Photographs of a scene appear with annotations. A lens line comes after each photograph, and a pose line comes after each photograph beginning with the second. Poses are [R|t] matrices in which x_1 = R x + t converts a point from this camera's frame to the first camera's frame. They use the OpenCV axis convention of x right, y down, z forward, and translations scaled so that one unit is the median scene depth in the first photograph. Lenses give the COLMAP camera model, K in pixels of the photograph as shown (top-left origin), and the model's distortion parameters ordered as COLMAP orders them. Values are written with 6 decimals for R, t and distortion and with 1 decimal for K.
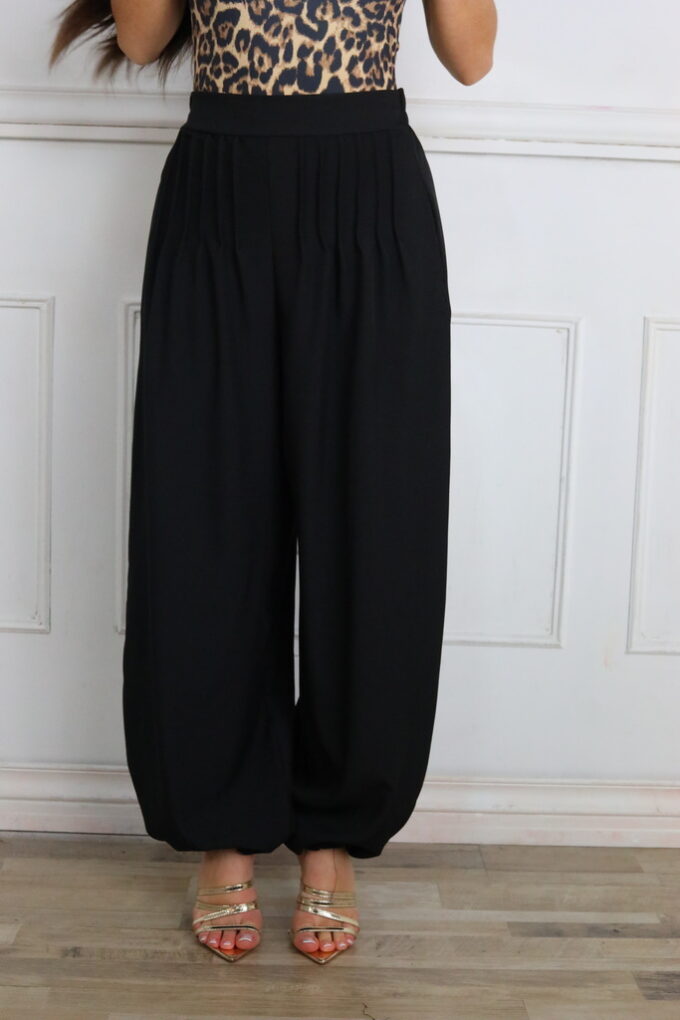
lens RADIAL K [[1523.6, 0, 340.0], [0, 1523.6, 510.0], [0, 0, 1]] dist [-0.078827, -0.139384]
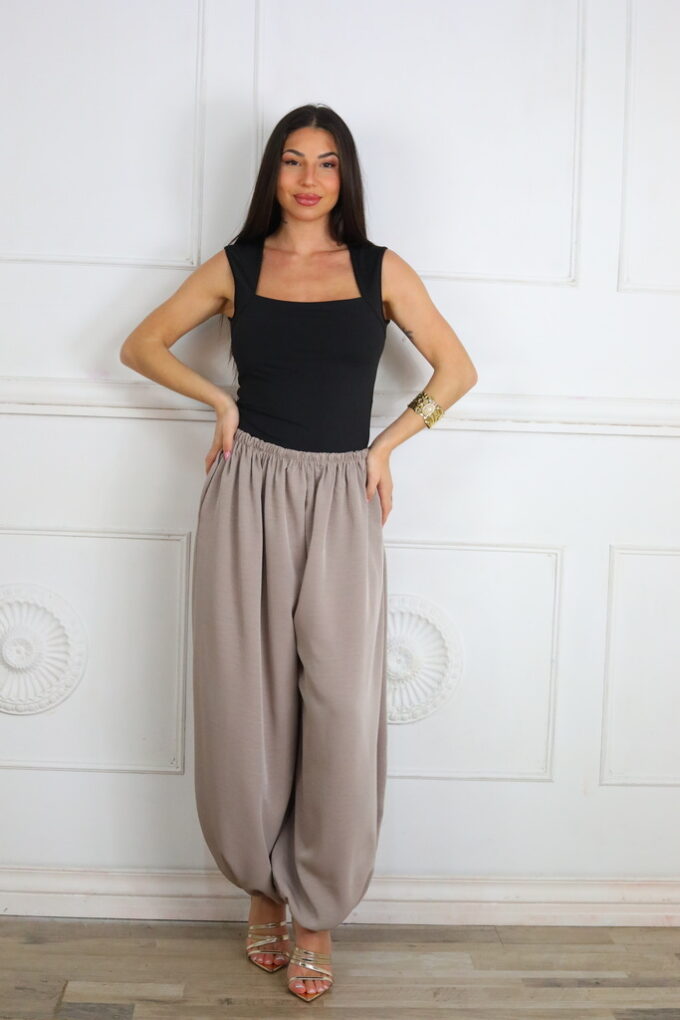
lens RADIAL K [[1523.6, 0, 340.0], [0, 1523.6, 510.0], [0, 0, 1]] dist [-0.078827, -0.139384]
pose [[0.999335, -0.000809, 0.036464, -0.108025], [0.003179, 0.997882, -0.064975, -0.073703], [-0.036334, 0.065048, 0.997220, -0.425482]]
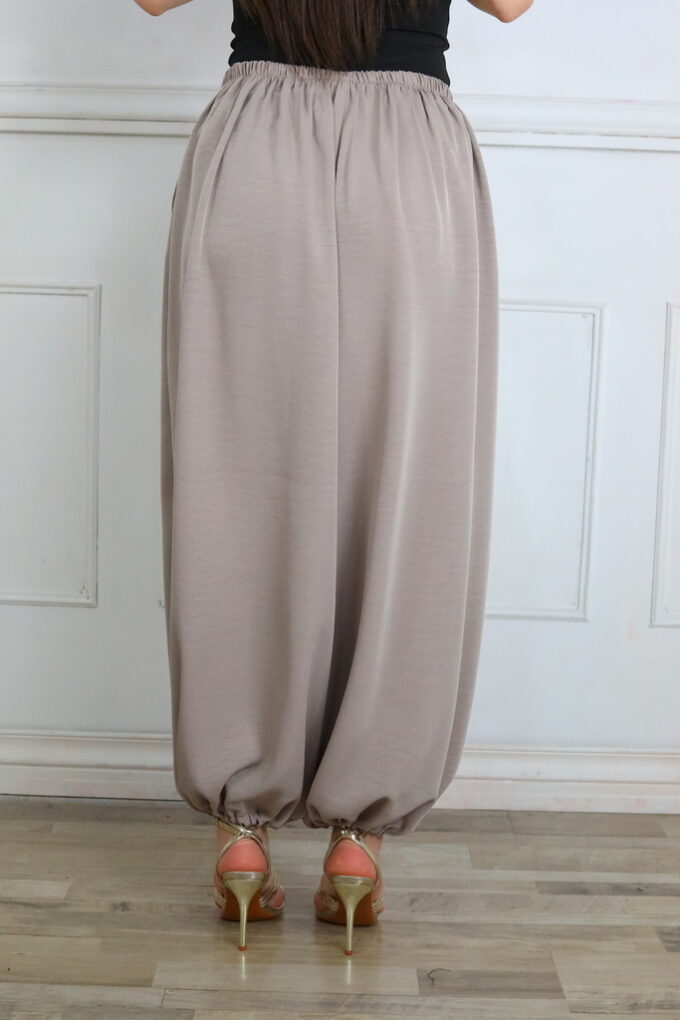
lens RADIAL K [[1523.6, 0, 340.0], [0, 1523.6, 510.0], [0, 0, 1]] dist [-0.078827, -0.139384]
pose [[0.999822, -0.000866, -0.018848, -0.004295], [0.000945, 0.999991, 0.004132, 0.011049], [0.018844, -0.004149, 0.999814, -0.045659]]
